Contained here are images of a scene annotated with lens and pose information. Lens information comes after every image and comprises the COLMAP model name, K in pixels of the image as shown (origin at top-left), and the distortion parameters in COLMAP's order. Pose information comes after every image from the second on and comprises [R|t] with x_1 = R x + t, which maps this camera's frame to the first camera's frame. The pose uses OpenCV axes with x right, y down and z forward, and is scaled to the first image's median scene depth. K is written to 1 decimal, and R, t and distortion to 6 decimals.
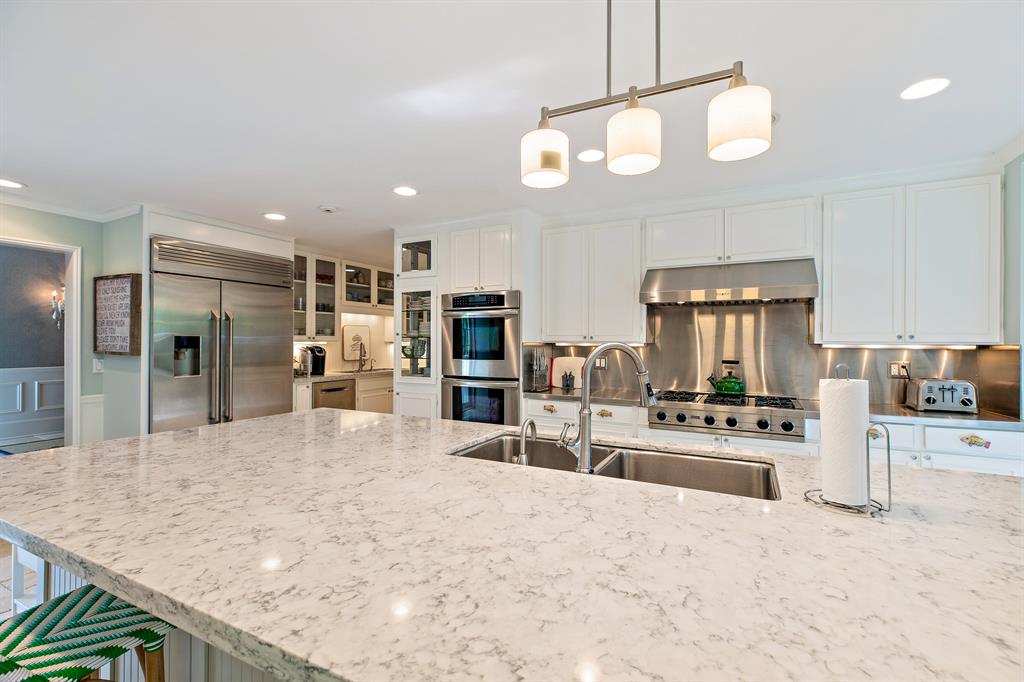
lens RADIAL K [[460.4, 0, 507.2], [0, 460.4, 342.8], [0, 0, 1]] dist [0.007895, 0.000095]
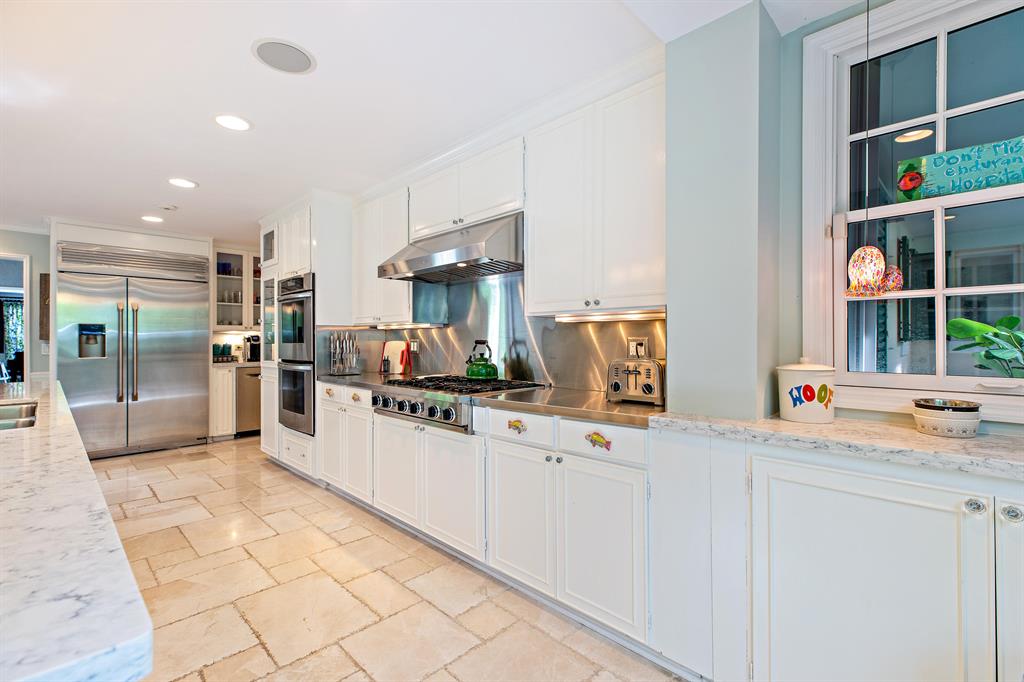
lens RADIAL K [[460.4, 0, 511.9], [0, 460.4, 340.1], [0, 0, 1]] dist [0.007895, 0.000095]
pose [[0.953726, -0.008308, -0.300563, 0.725100], [0.007877, 0.999965, -0.002646, 0.037208], [0.300575, 0.000156, 0.953758, 0.179223]]
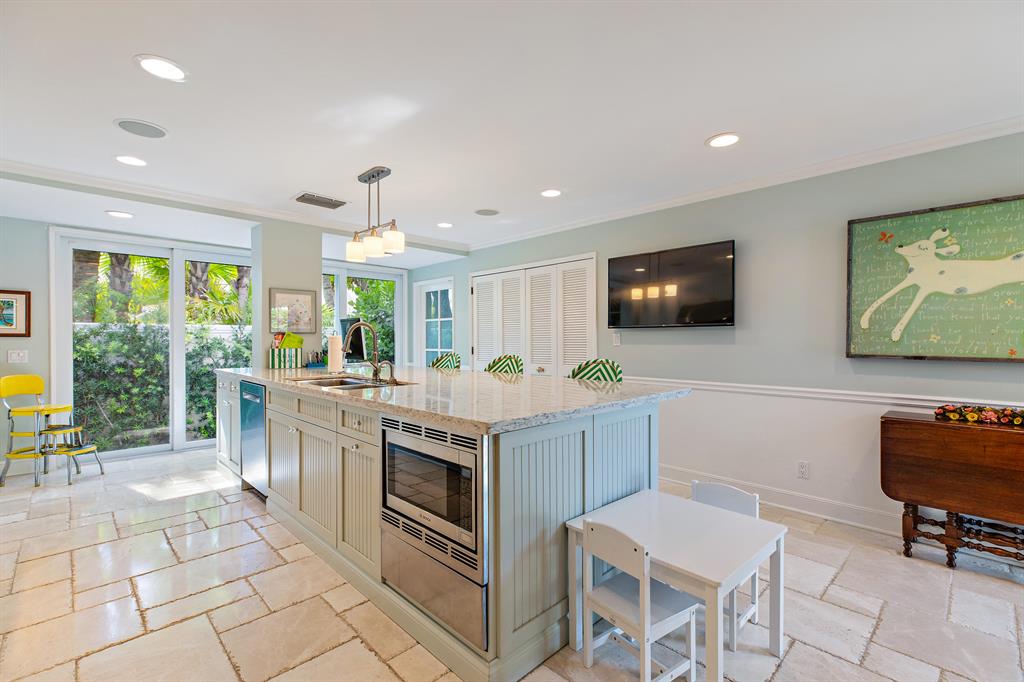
lens RADIAL K [[460.4, 0, 515.0], [0, 460.4, 341.3], [0, 0, 1]] dist [0.007895, 0.000095]
pose [[-0.953511, -0.004484, 0.301325, -0.432002], [-0.003327, 0.999985, 0.004352, 0.028294], [-0.301340, 0.003148, -0.953512, 1.103160]]
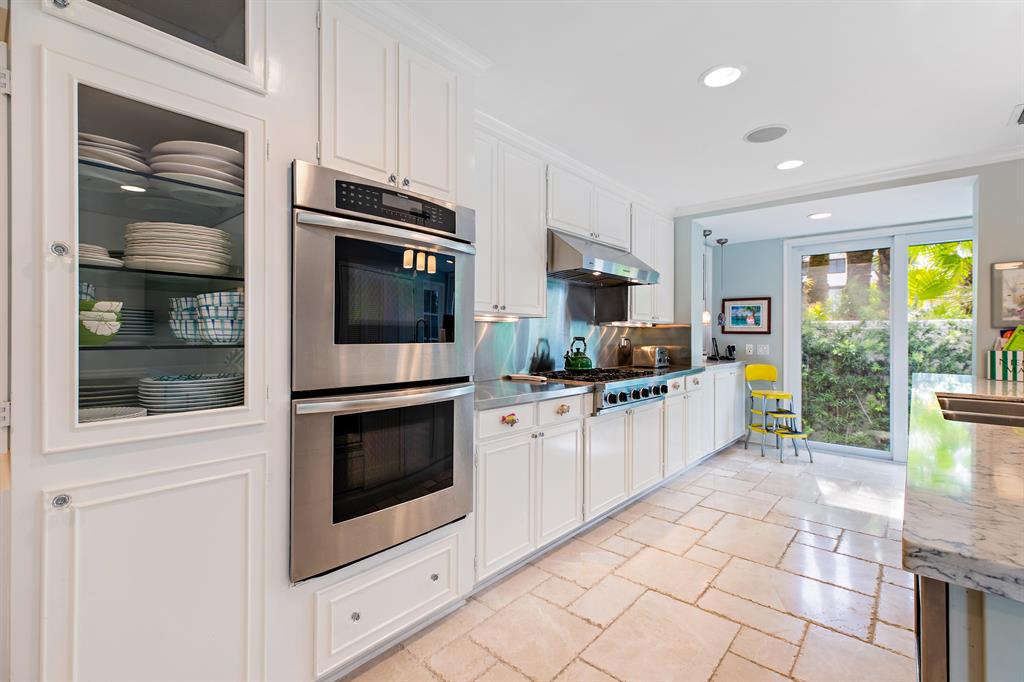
lens RADIAL K [[460.4, 0, 512.3], [0, 460.4, 334.5], [0, 0, 1]] dist [0.007895, 0.000095]
pose [[0.231909, -0.001970, 0.972736, -0.482829], [-0.005634, 0.999978, 0.003368, 0.027597], [-0.972721, -0.006262, 0.231893, 0.825058]]
